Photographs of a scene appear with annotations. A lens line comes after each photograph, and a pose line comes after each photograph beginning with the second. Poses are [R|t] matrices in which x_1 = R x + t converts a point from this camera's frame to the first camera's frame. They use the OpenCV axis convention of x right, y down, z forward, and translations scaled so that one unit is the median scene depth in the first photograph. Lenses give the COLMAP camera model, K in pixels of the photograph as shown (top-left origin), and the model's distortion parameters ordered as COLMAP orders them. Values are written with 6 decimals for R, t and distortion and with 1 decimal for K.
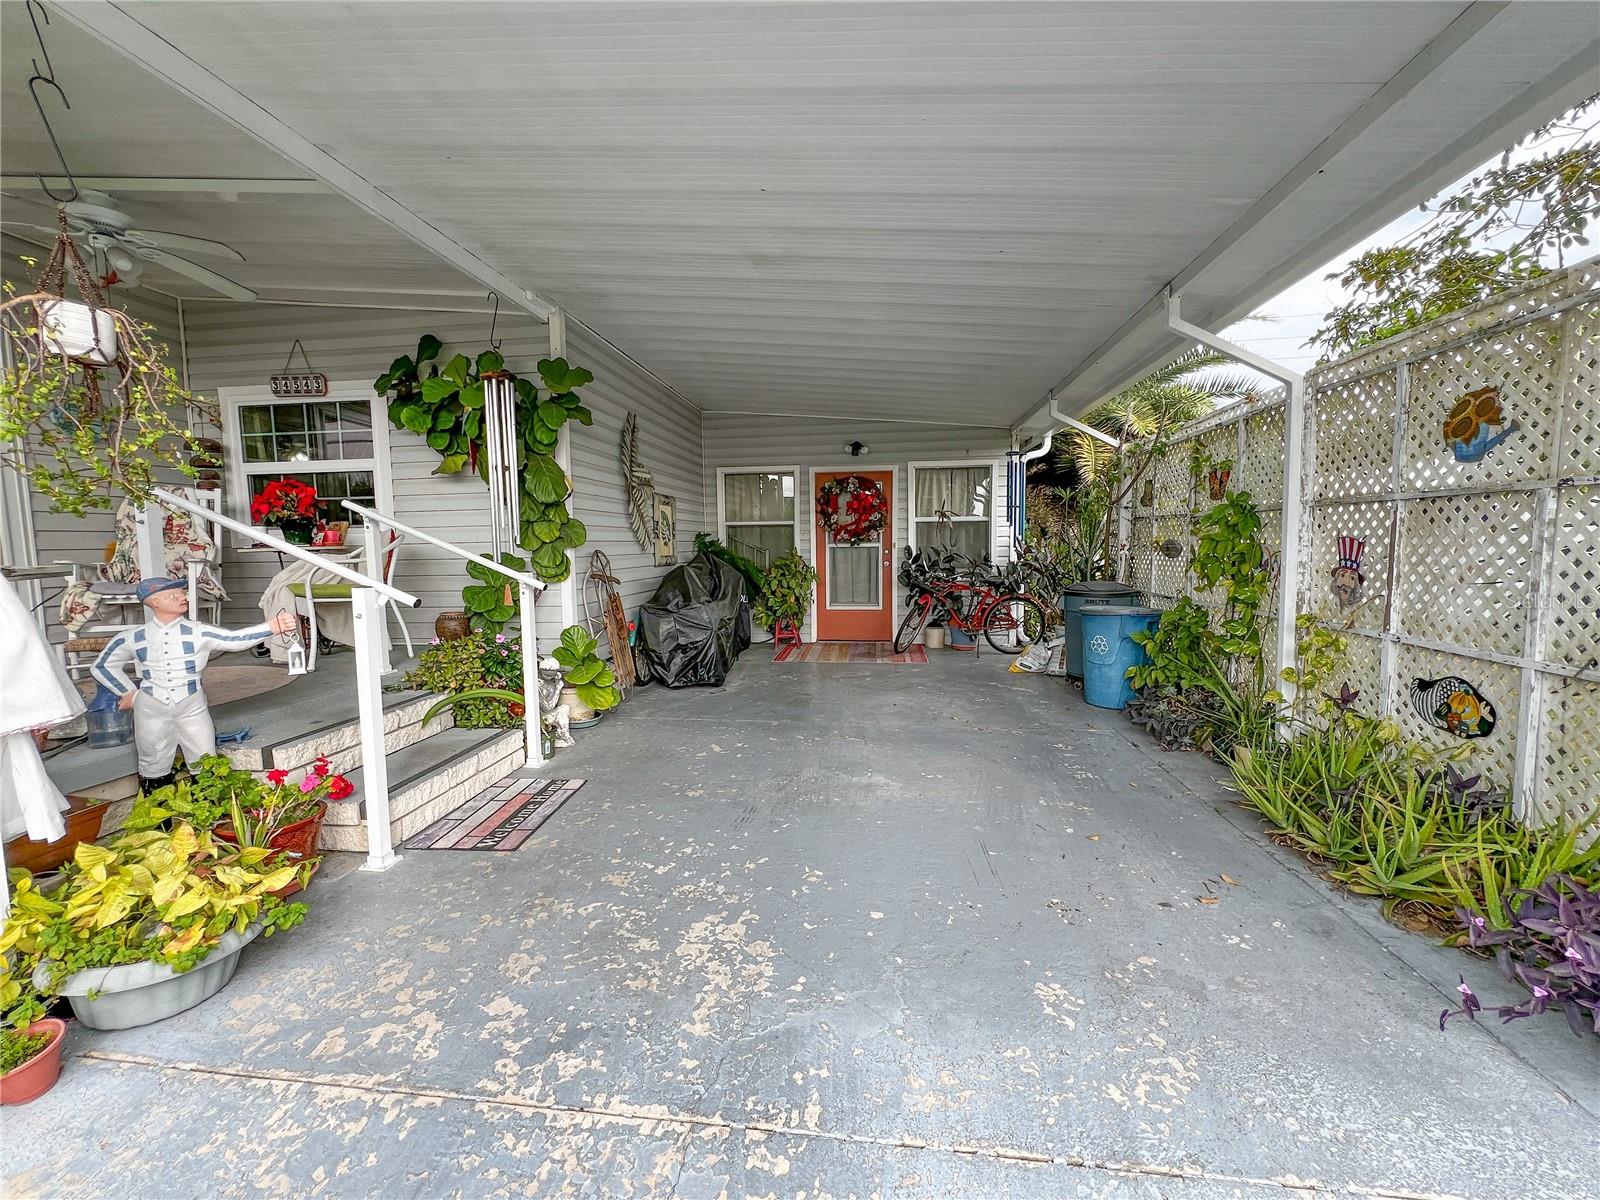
lens RADIAL K [[655.0, 0, 800.0], [0, 655.0, 600.0], [0, 0, 1]] dist [-0.001301, 0.000450]
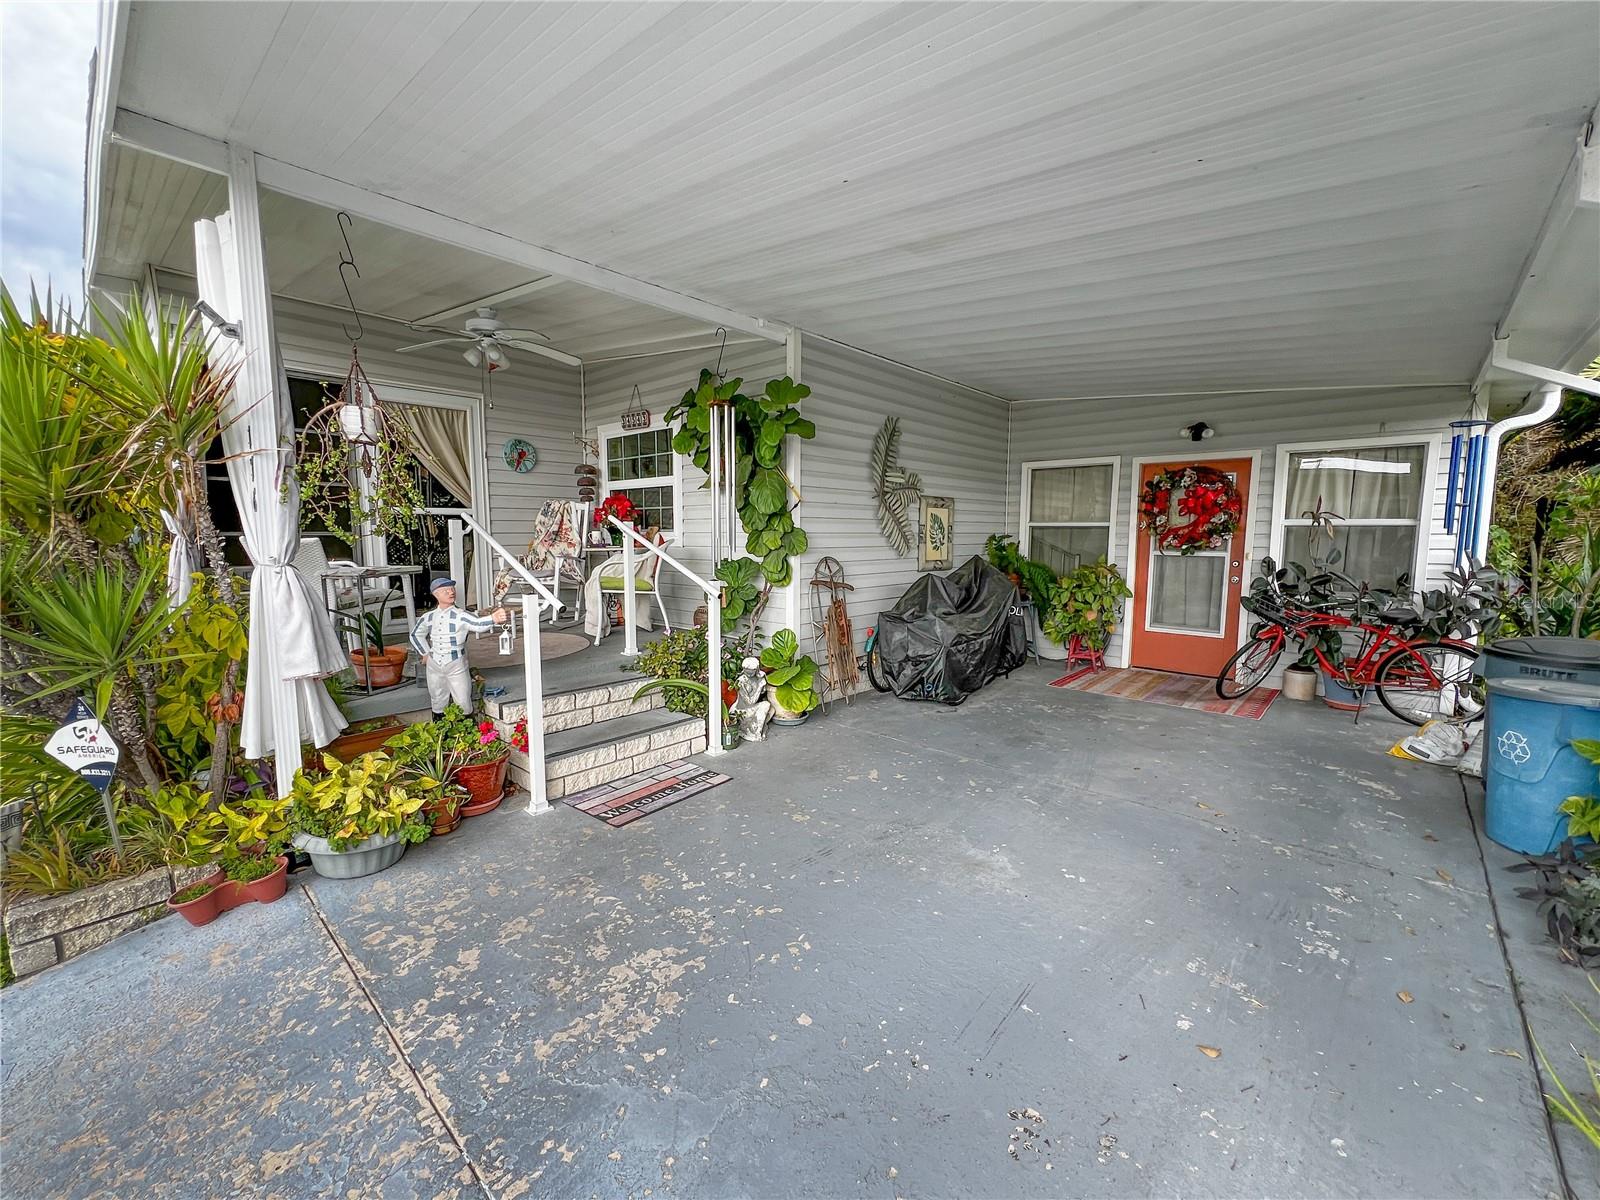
lens RADIAL K [[655.0, 0, 800.0], [0, 655.0, 600.0], [0, 0, 1]] dist [-0.001301, 0.000450]
pose [[0.816468, 0.076514, -0.572298, 0.262163], [-0.064774, 0.997062, 0.040893, -0.049554], [0.573746, 0.003683, 0.819025, 0.133227]]
